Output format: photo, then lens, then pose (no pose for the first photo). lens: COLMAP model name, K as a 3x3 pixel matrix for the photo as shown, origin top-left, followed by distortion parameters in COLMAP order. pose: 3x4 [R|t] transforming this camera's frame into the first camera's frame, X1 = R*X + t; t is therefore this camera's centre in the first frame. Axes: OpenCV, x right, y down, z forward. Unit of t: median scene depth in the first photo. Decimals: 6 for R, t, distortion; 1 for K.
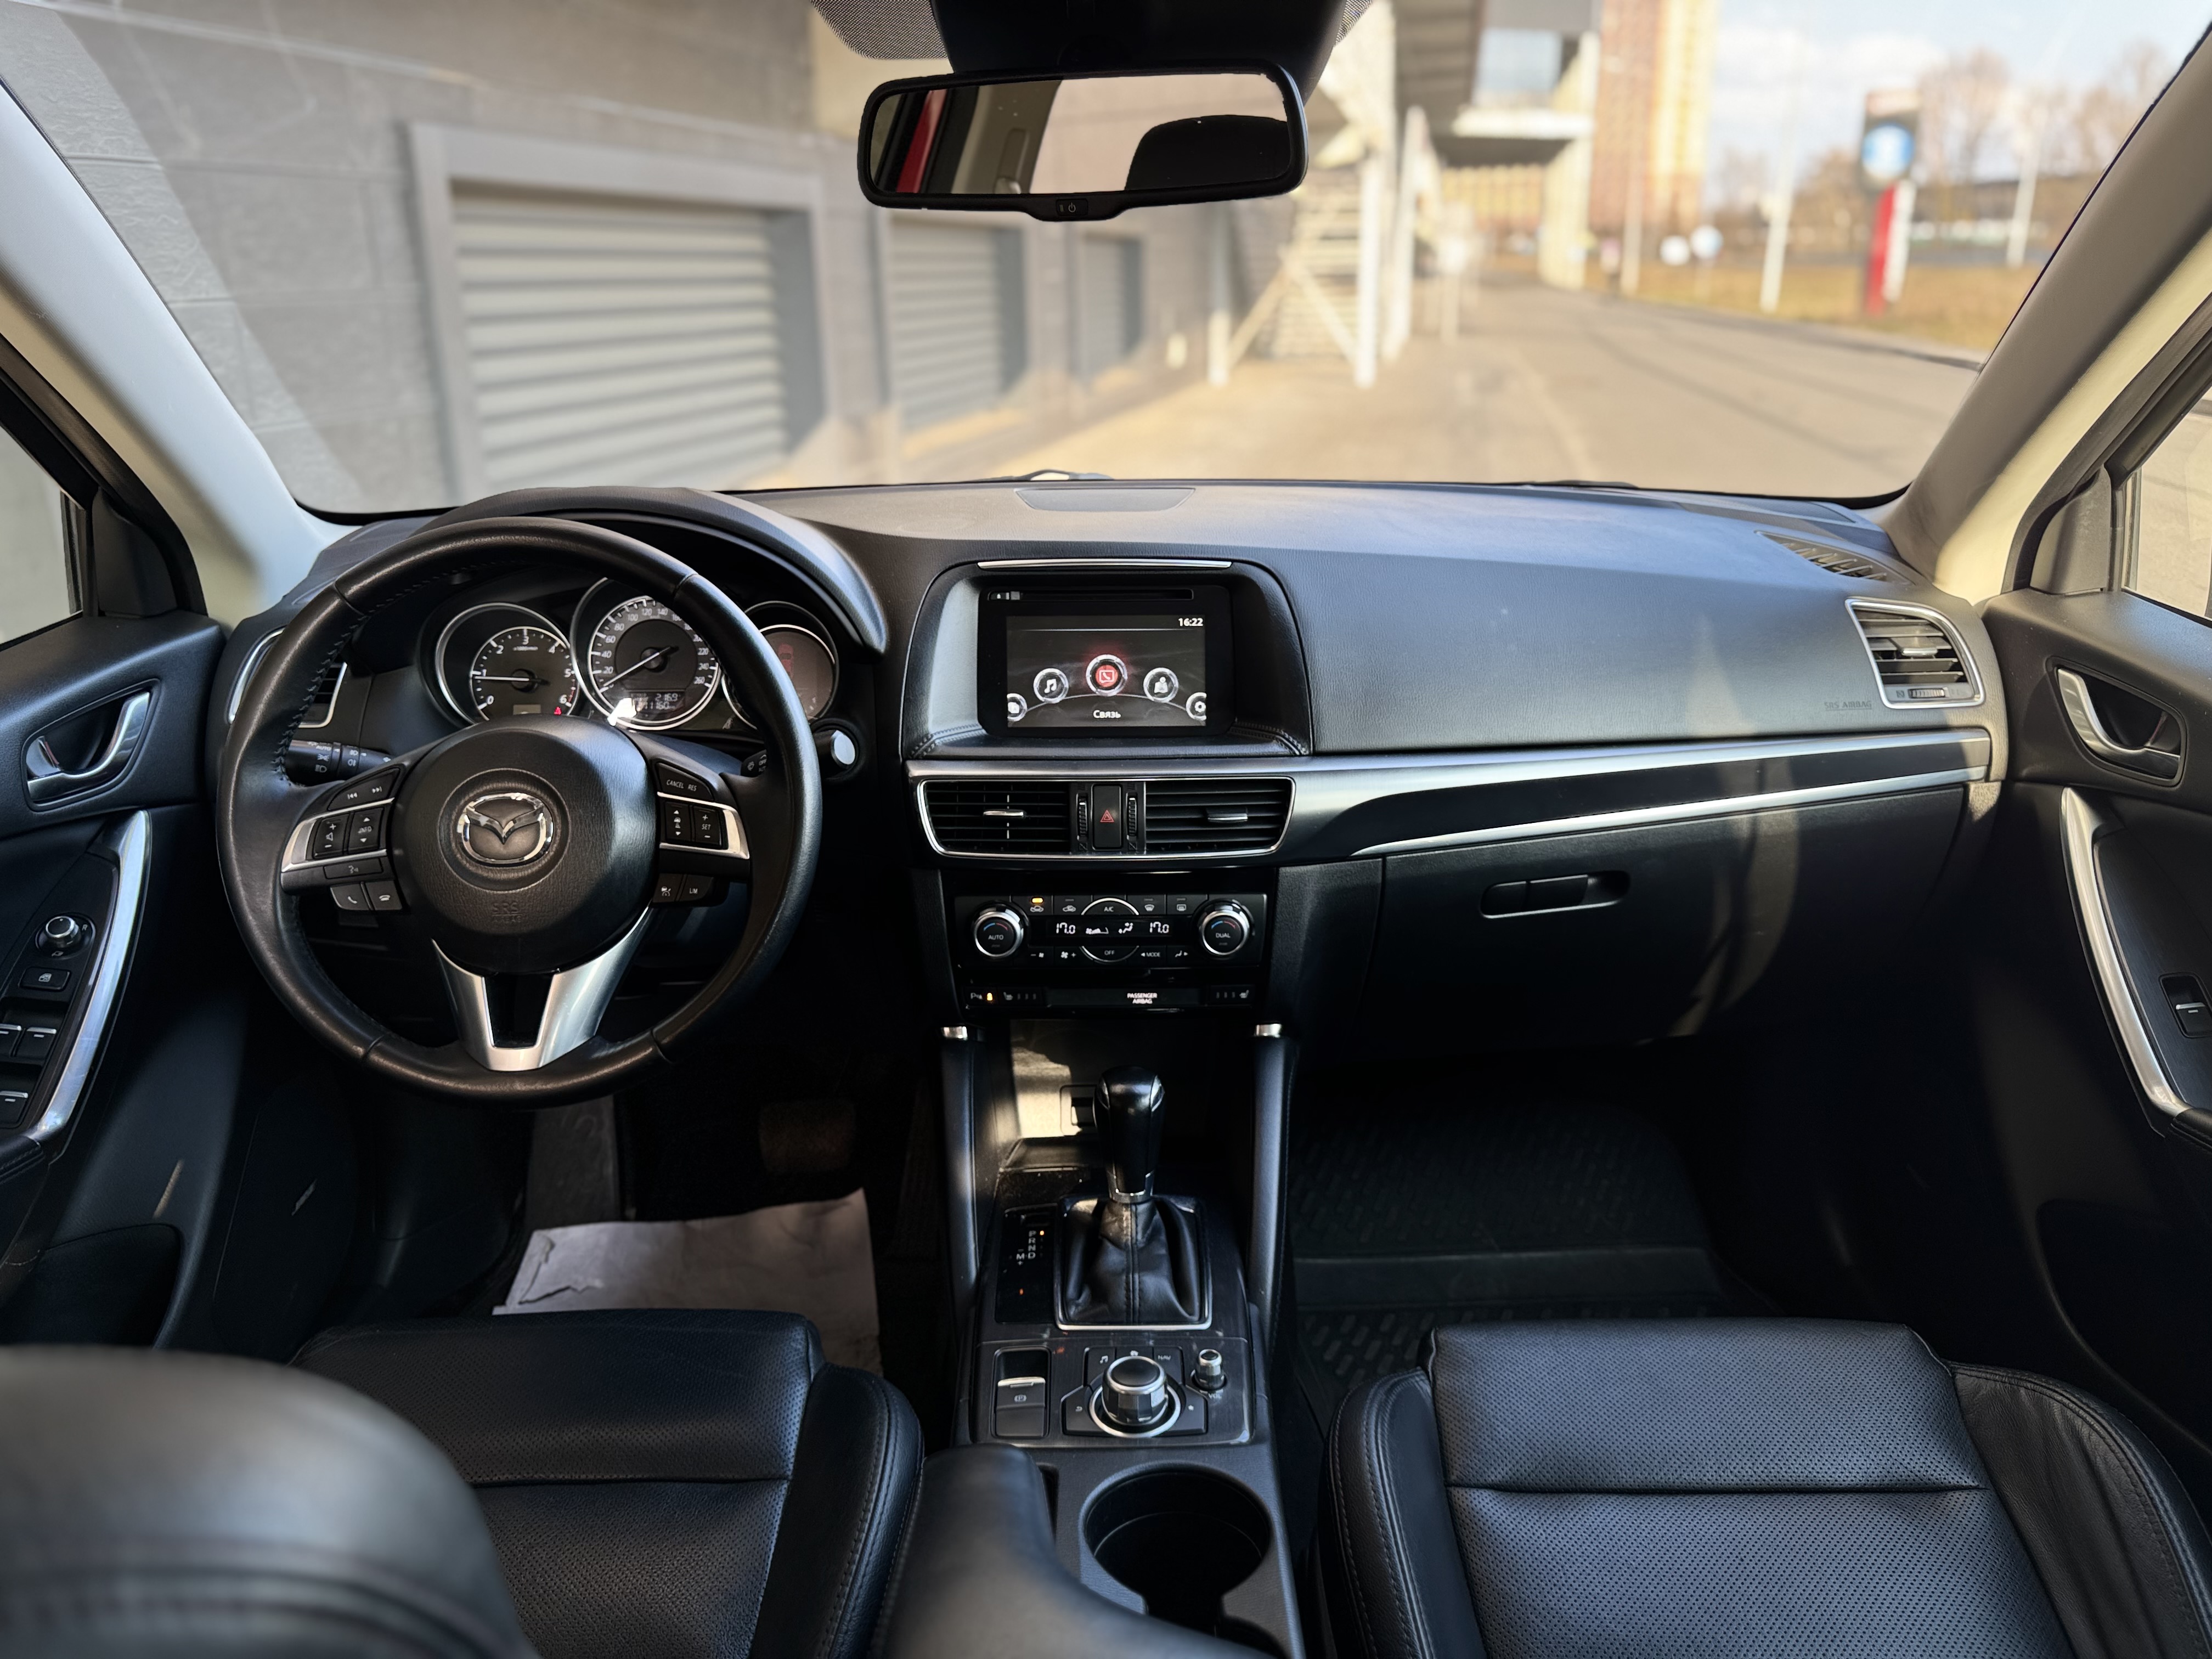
lens RADIAL K [[1530.6, 0, 1109.5], [0, 1530.6, 817.0], [0, 0, 1]] dist [0.000723, 0.000903]
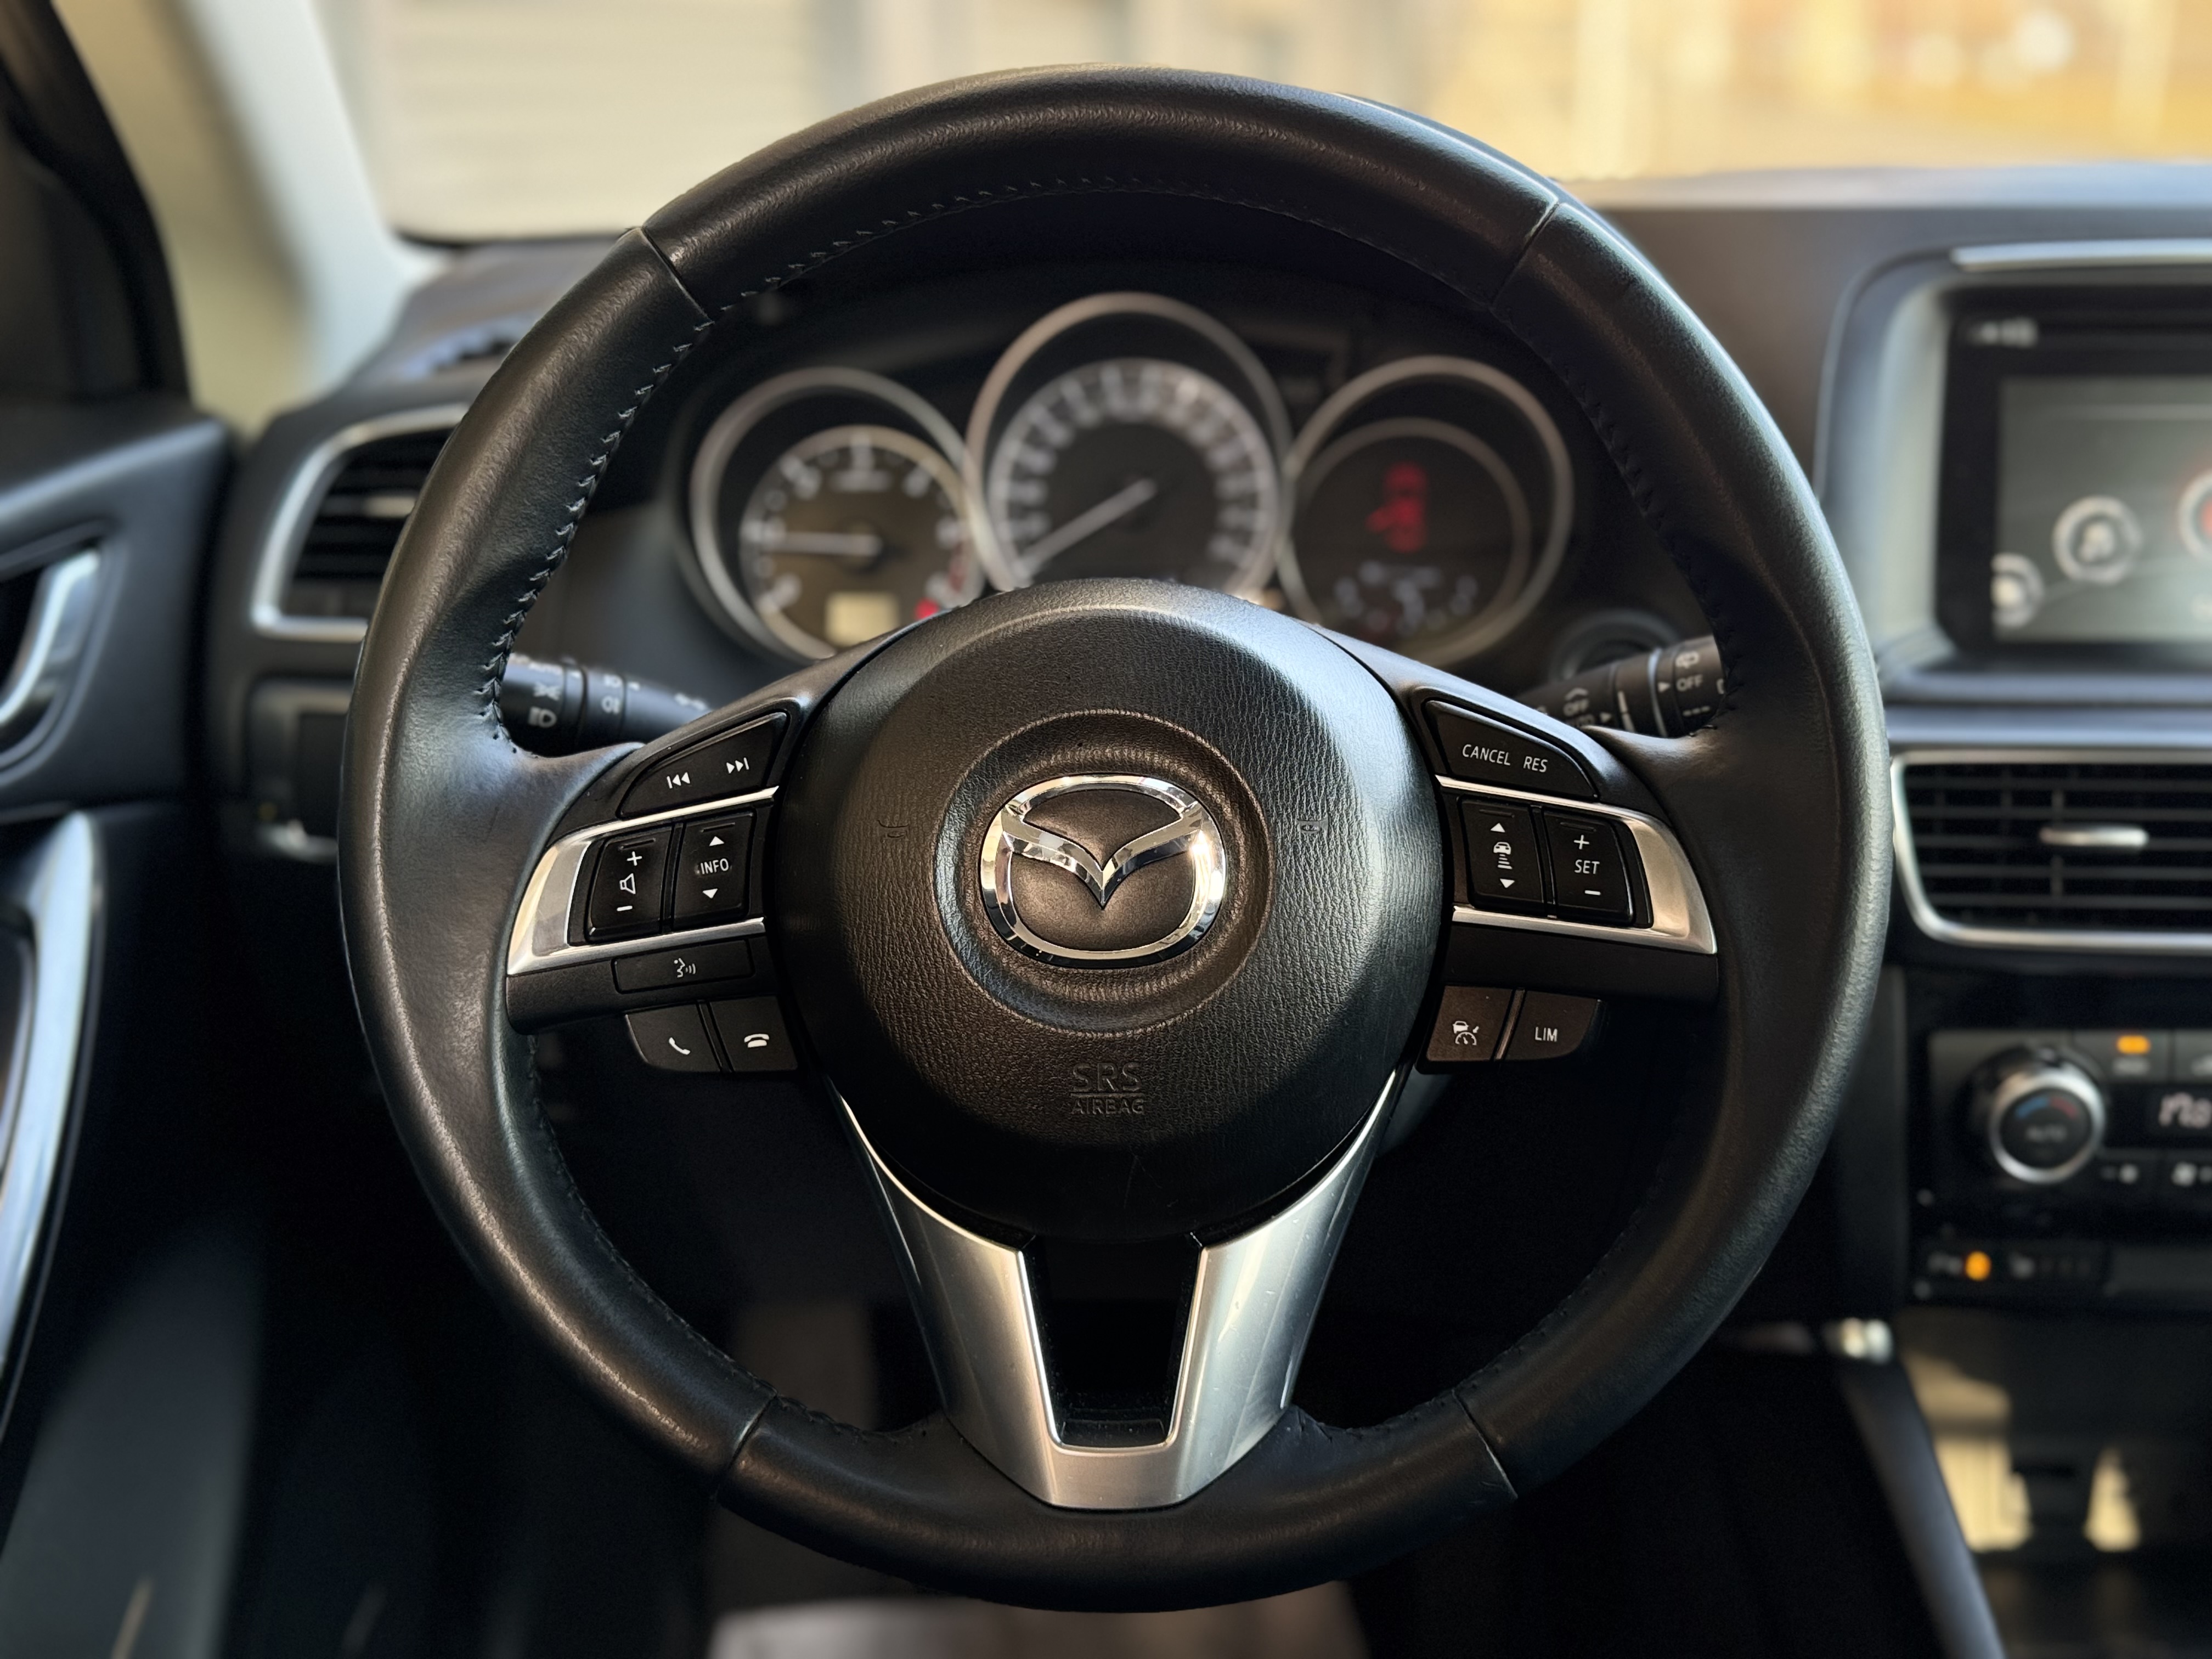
lens RADIAL K [[2153.2, 0, 1091.3], [0, 2153.2, 825.4], [0, 0, 1]] dist [0.122511, 0.000000]
pose [[0.997289, 0.007364, -0.073217, -0.290713], [-0.007761, 0.999957, -0.005129, -0.000142], [0.073176, 0.005684, 0.997303, 0.378097]]
